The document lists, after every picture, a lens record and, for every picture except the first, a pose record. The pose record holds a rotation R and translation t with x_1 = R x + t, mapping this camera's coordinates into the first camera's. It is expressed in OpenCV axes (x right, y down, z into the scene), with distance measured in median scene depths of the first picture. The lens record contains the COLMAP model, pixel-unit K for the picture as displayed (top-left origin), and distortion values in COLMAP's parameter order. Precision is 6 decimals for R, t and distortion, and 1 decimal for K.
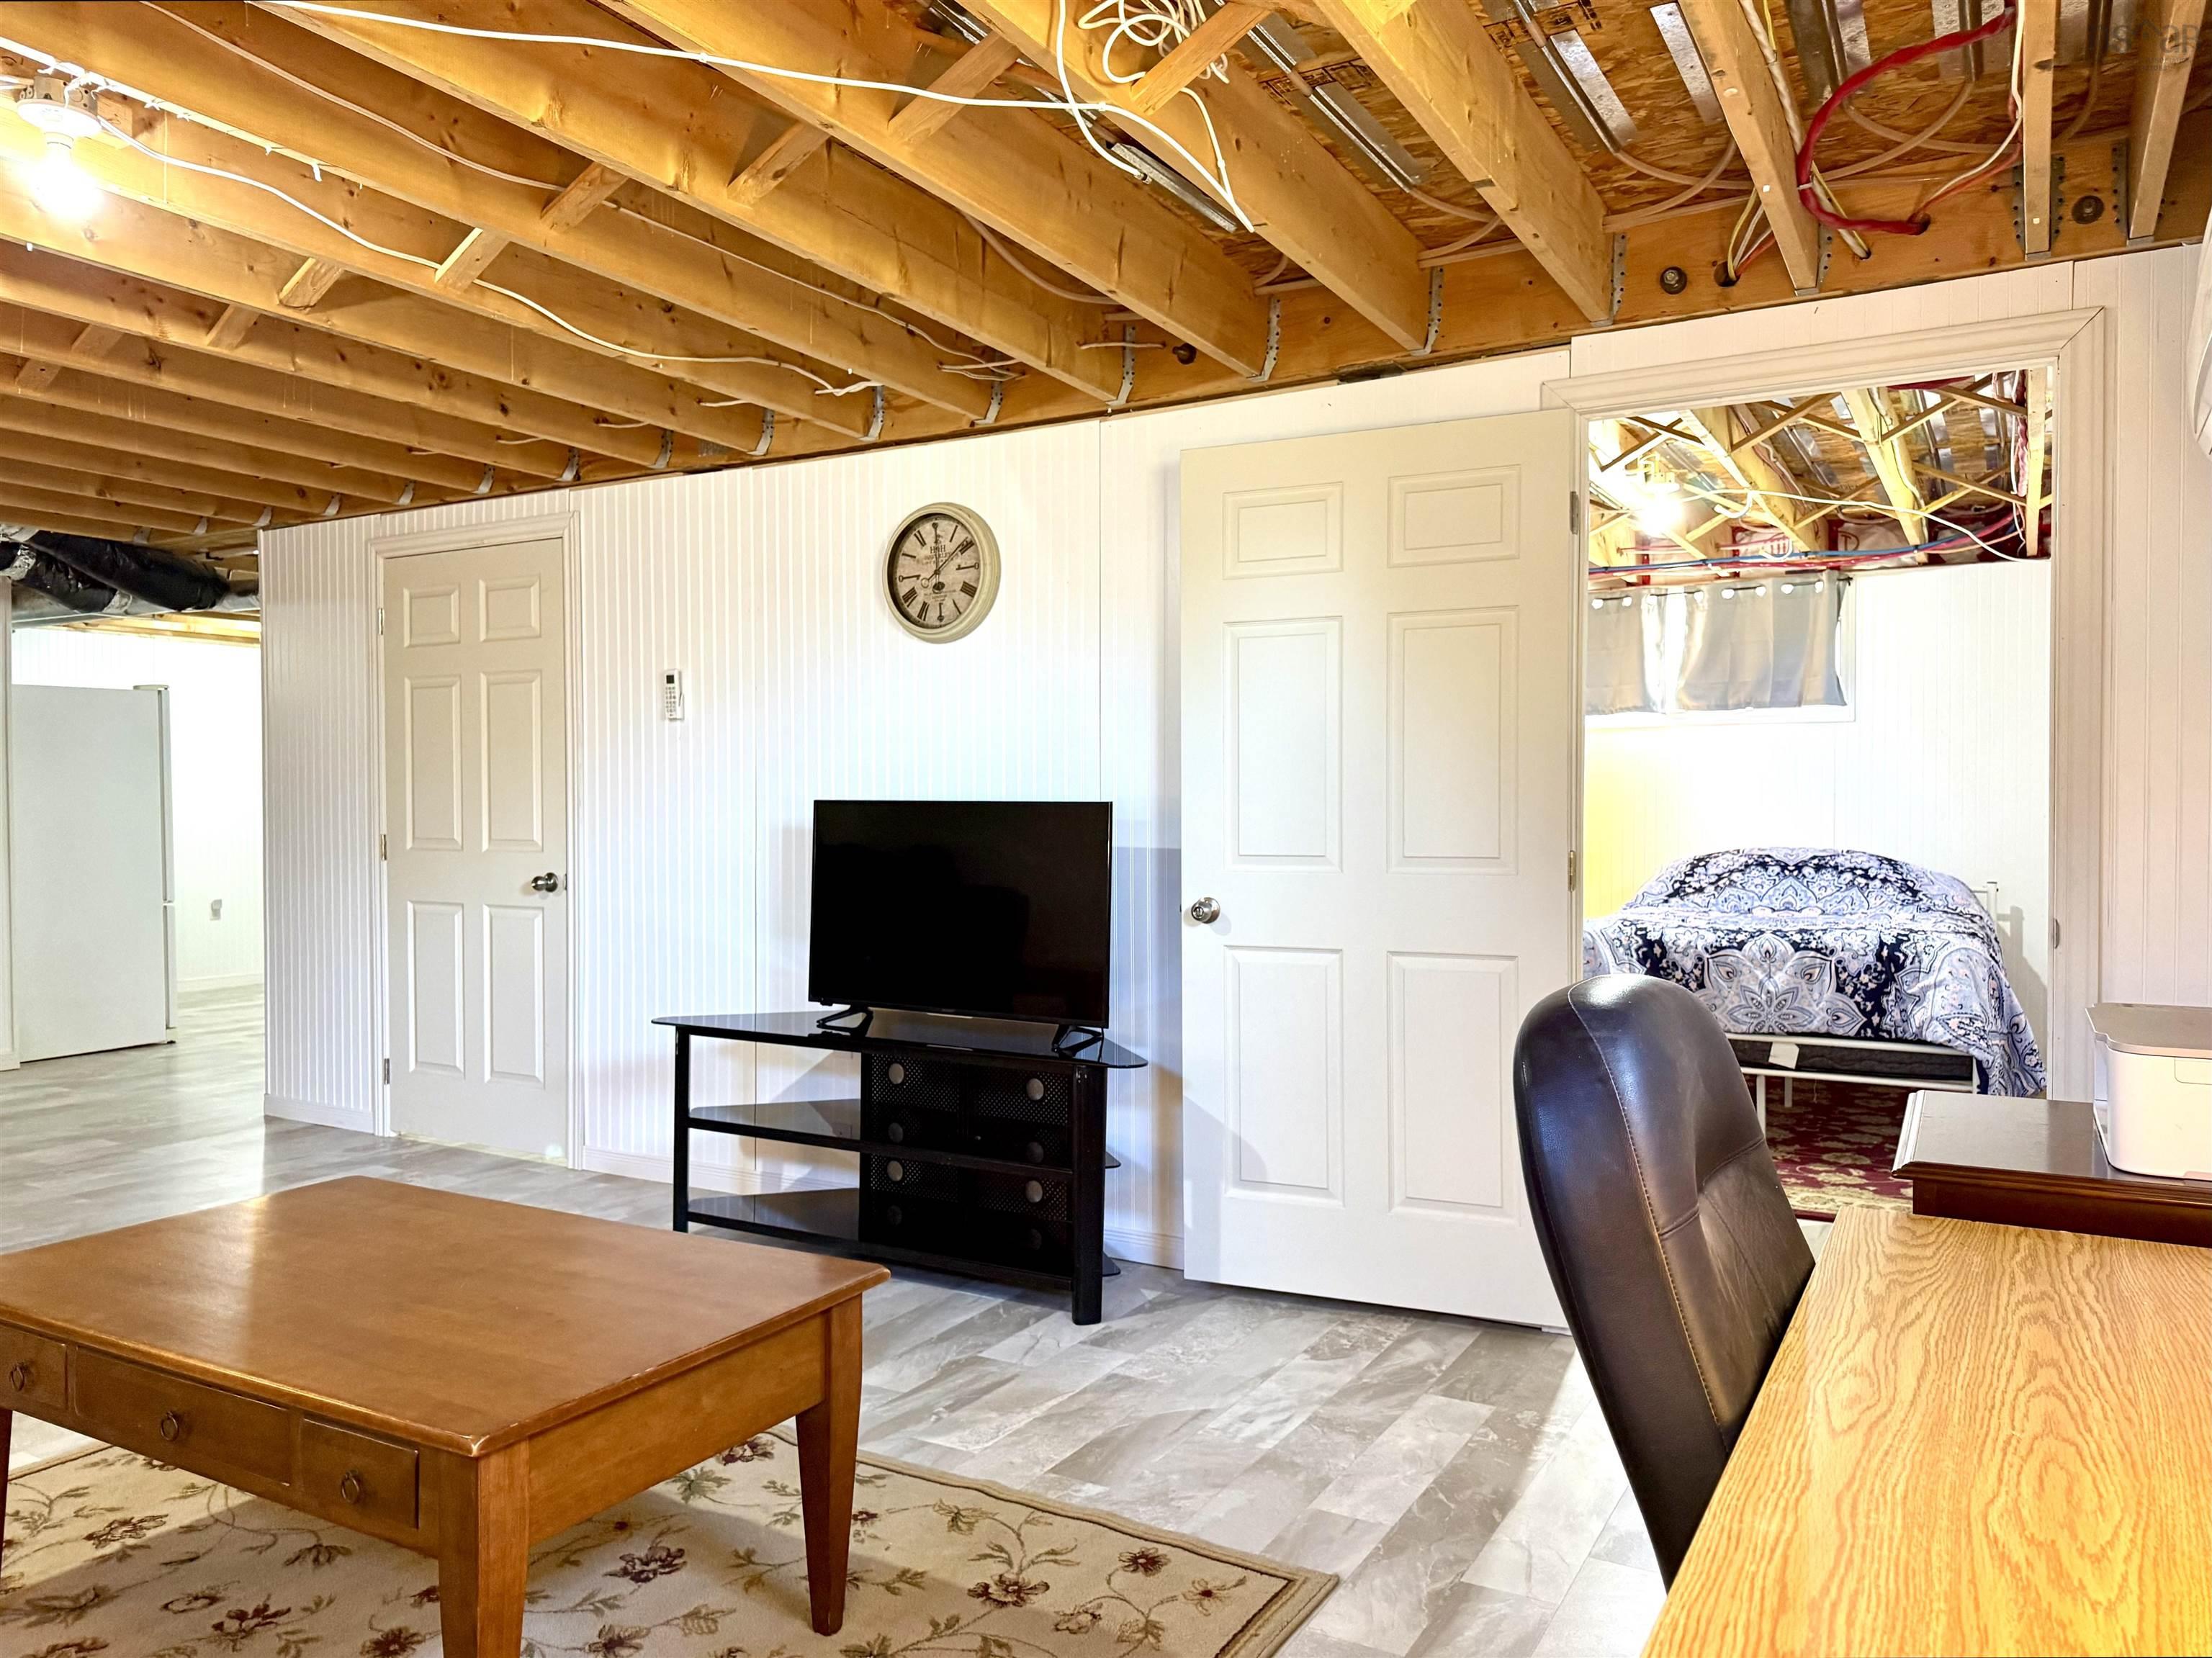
lens RADIAL K [[1492.4, 0, 1106.0], [0, 1492.4, 829.0], [0, 0, 1]] dist [0.023019, -0.079505]
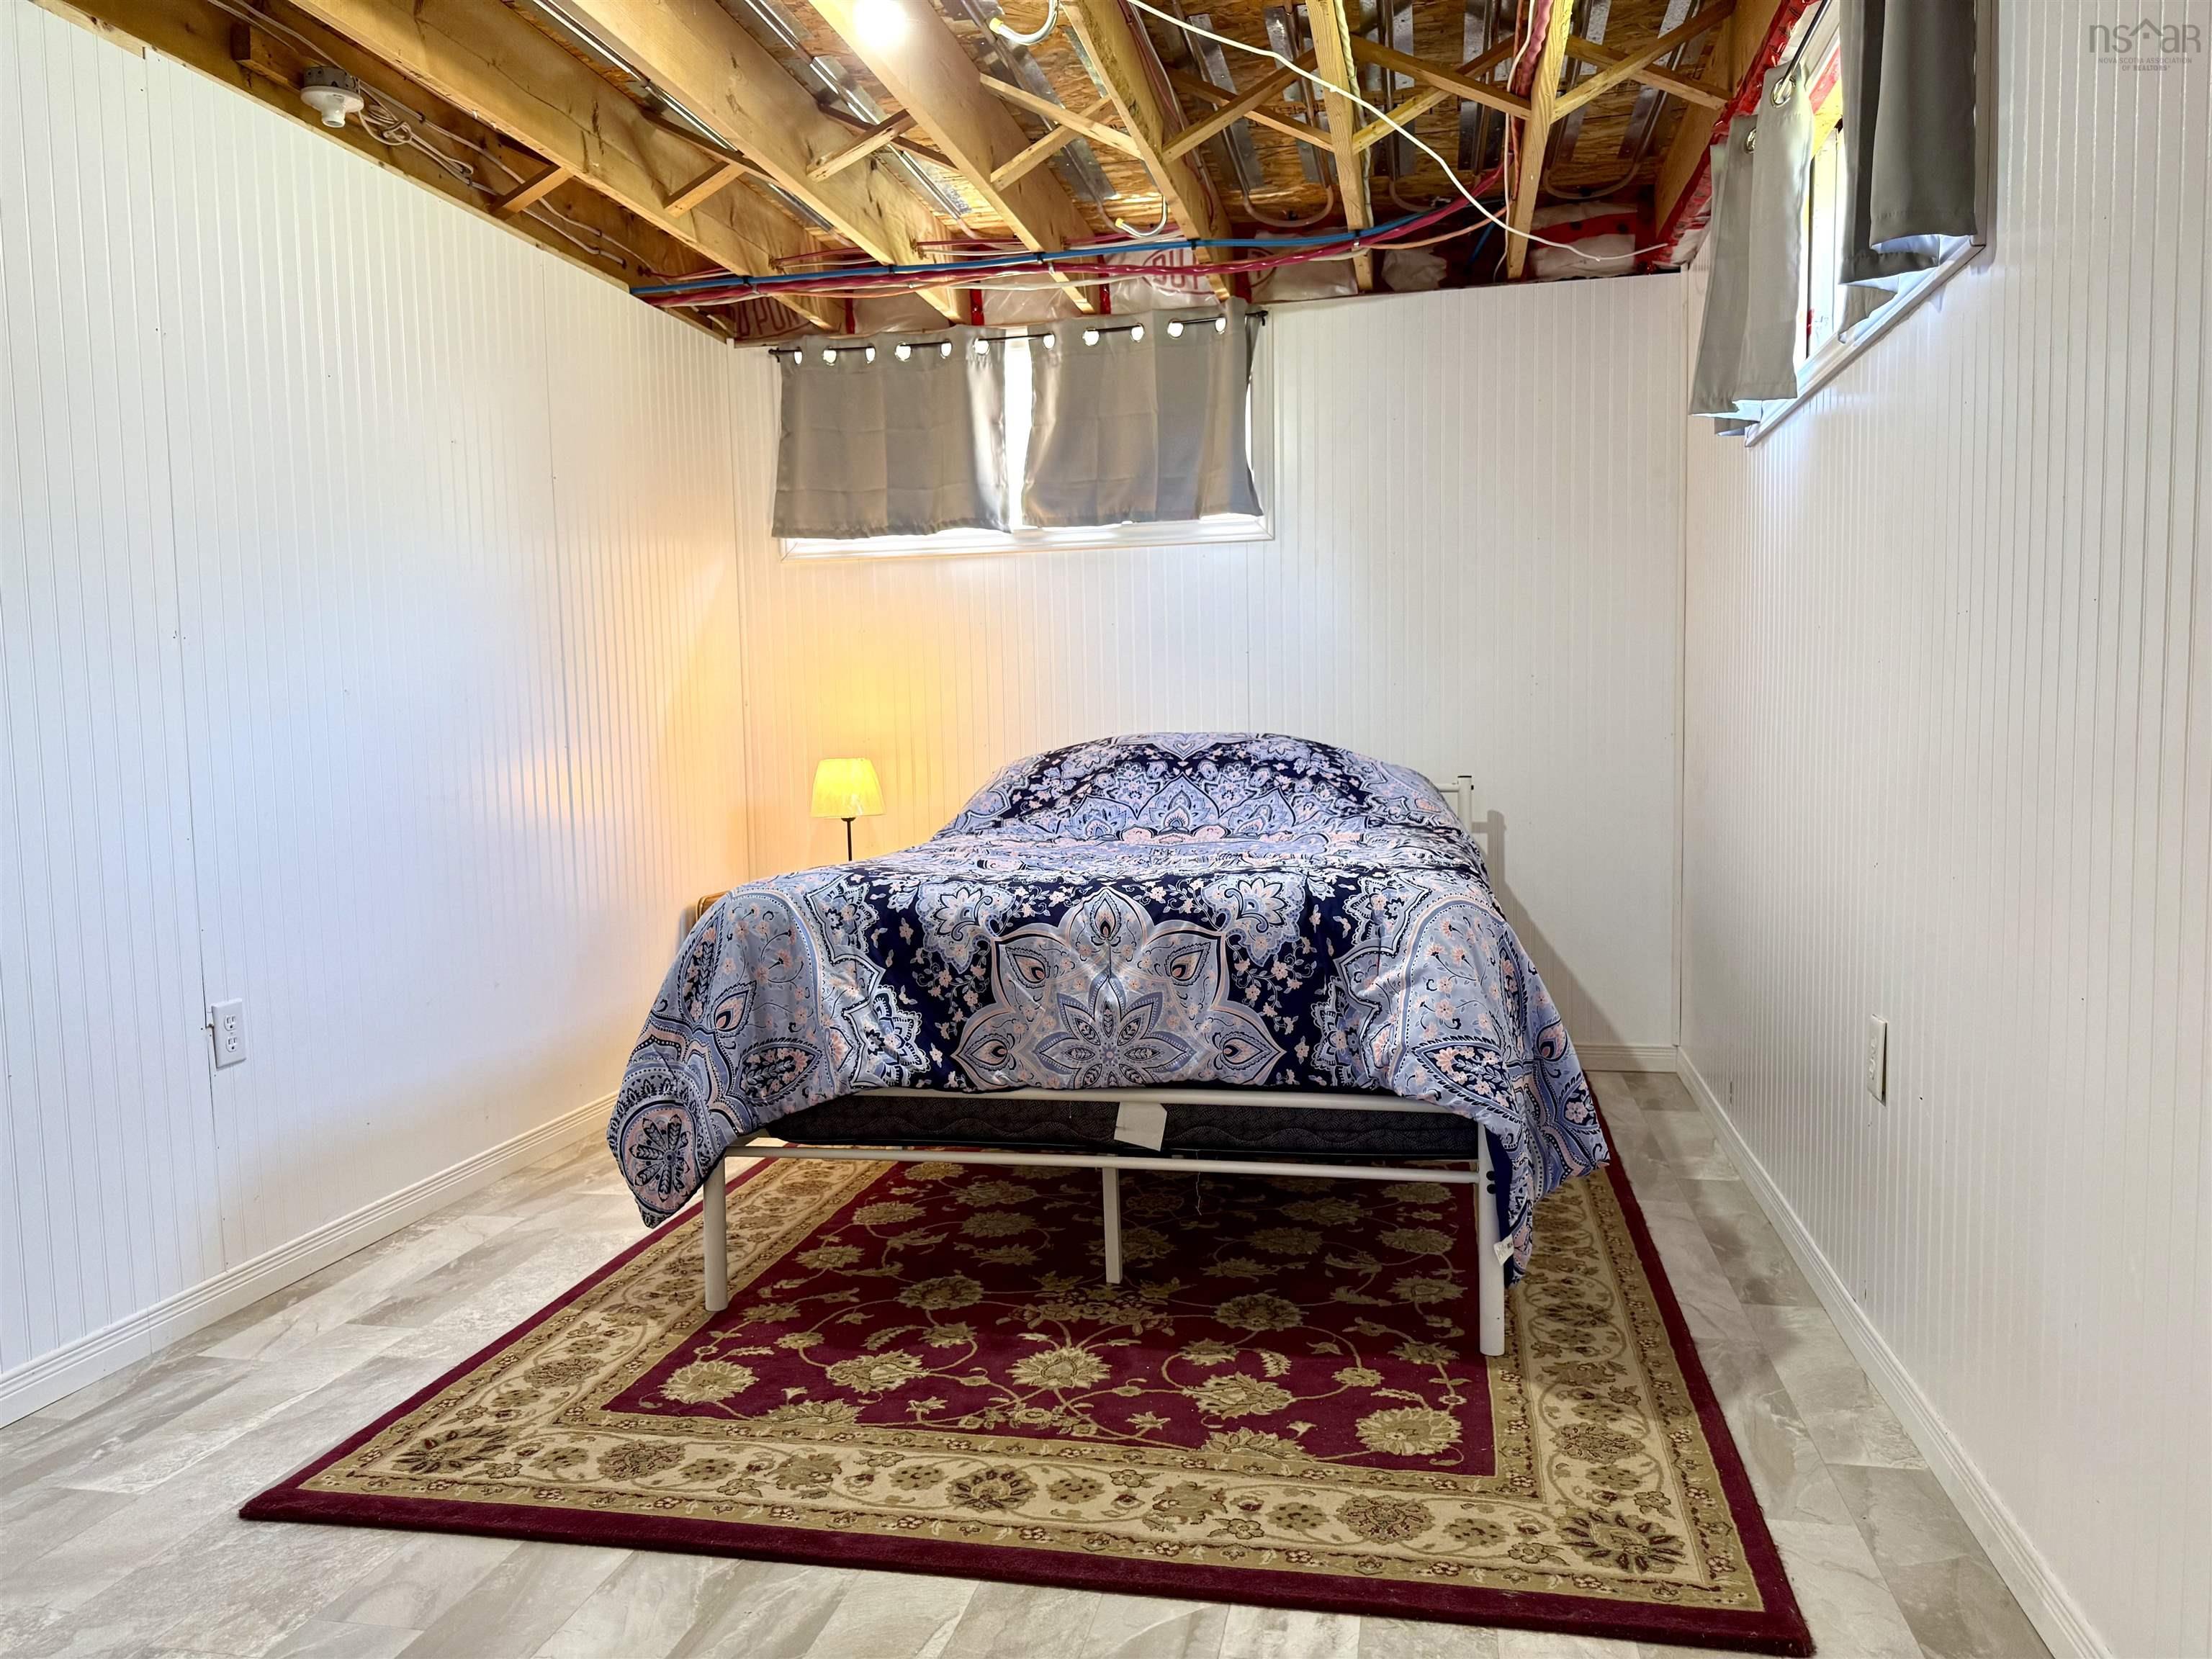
lens RADIAL K [[1538.6, 0, 1116.3], [0, 1538.6, 832.2], [0, 0, 1]] dist [0.090299, -0.143168]
pose [[0.940279, -0.043400, 0.337626, 0.268907], [0.025165, 0.997988, 0.058202, 0.020804], [-0.339473, -0.046230, 0.939479, 0.506724]]
